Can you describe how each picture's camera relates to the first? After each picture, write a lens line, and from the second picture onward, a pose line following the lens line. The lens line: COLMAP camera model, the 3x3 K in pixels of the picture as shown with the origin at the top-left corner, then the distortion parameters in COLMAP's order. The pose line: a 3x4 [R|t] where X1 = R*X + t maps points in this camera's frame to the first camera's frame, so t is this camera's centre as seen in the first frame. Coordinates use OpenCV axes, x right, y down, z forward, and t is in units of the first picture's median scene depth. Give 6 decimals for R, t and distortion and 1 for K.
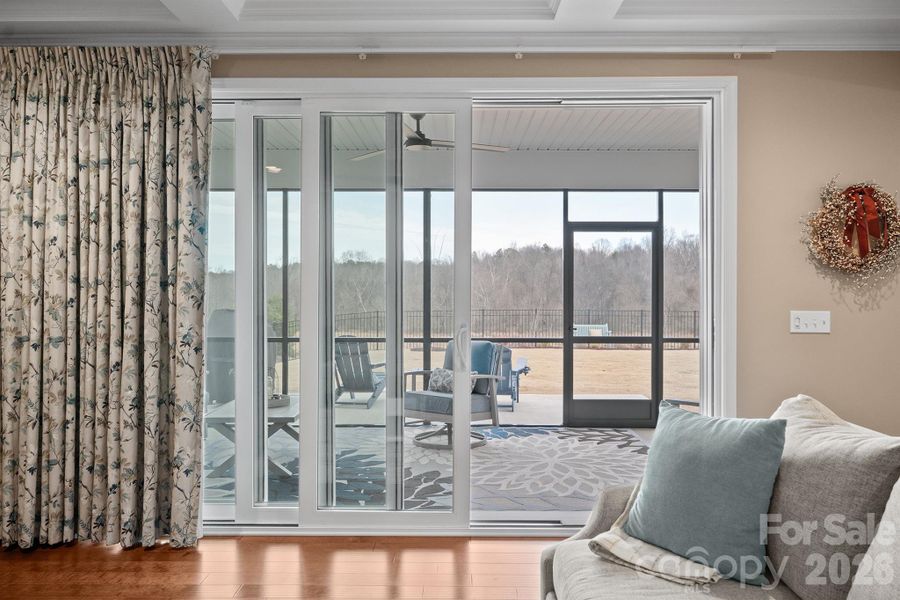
lens RADIAL K [[652.5, 0, 445.4], [0, 652.5, 287.1], [0, 0, 1]] dist [0.002510, 0.001756]
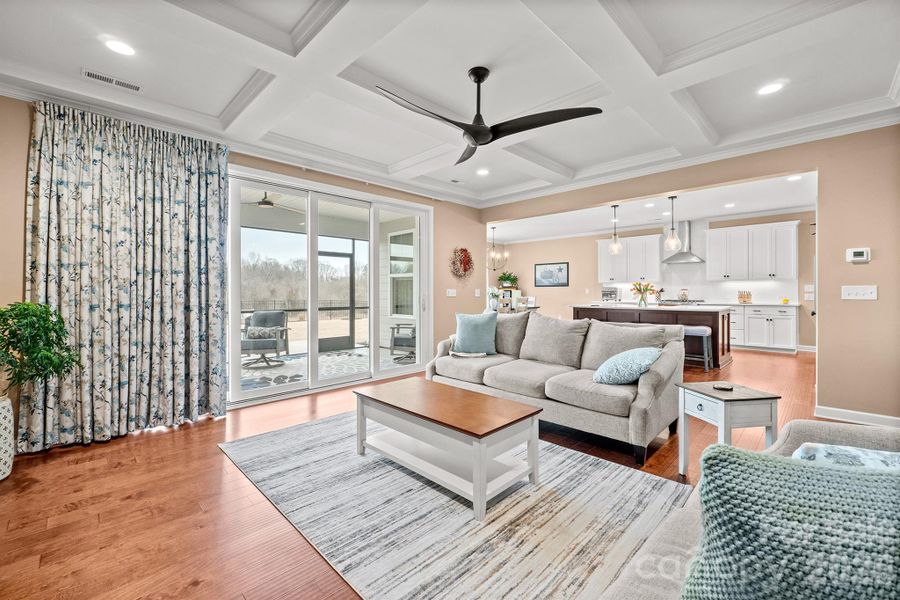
lens RADIAL K [[382.7, 0, 440.9], [0, 382.7, 290.8], [0, 0, 1]] dist [-0.004837, -0.000003]
pose [[0.705081, -0.000306, 0.709127, -0.705595], [-0.000342, 1.000000, 0.000772, 0.042931], [-0.709127, -0.000787, 0.705080, -0.197208]]
